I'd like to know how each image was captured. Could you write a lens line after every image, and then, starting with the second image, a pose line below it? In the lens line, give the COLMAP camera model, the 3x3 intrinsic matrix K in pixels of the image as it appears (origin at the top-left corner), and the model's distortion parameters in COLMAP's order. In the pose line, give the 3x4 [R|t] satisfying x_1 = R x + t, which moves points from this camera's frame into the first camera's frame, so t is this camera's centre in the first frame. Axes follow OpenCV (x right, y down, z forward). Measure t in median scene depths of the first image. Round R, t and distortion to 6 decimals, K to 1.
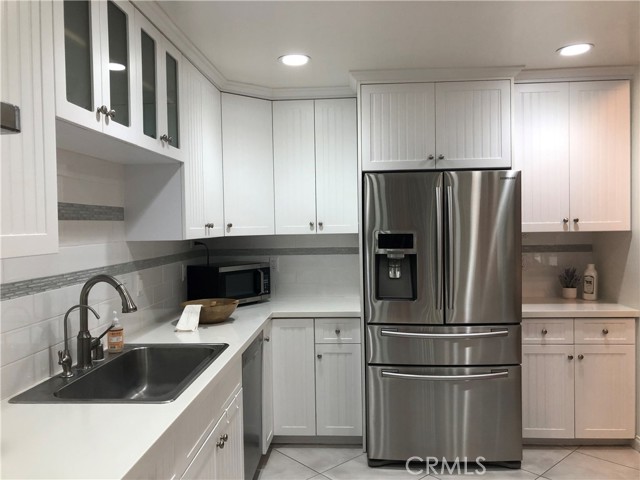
lens RADIAL K [[522.5, 0, 321.5], [0, 522.5, 232.2], [0, 0, 1]] dist [-0.000200, -0.003640]
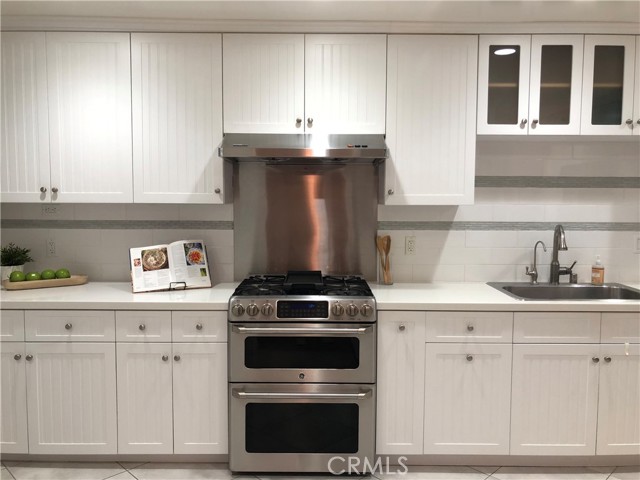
lens RADIAL K [[522.5, 0, 321.5], [0, 522.5, 232.2], [0, 0, 1]] dist [-0.000200, -0.003640]
pose [[0.069144, 0.088582, -0.993666, 0.660363], [-0.021969, 0.995944, 0.087256, -0.007512], [0.997365, 0.015797, 0.070809, 0.134864]]
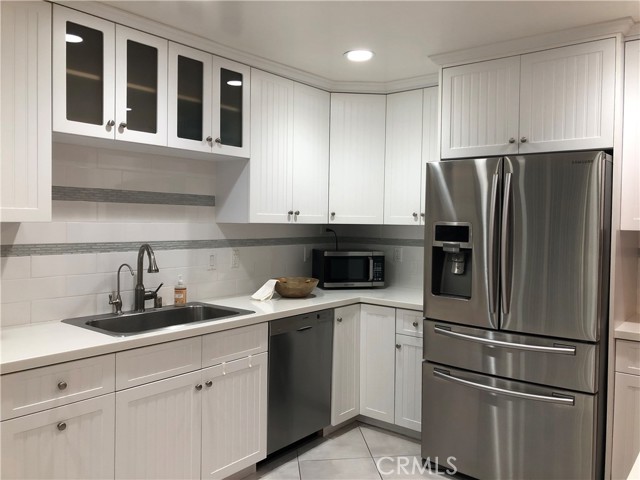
lens RADIAL K [[522.5, 0, 321.5], [0, 522.5, 232.2], [0, 0, 1]] dist [-0.000200, -0.003640]
pose [[0.818643, 0.042419, -0.572735, 0.465493], [-0.037857, 0.999085, 0.019884, 0.004771], [0.573054, 0.005404, 0.819500, 0.098114]]
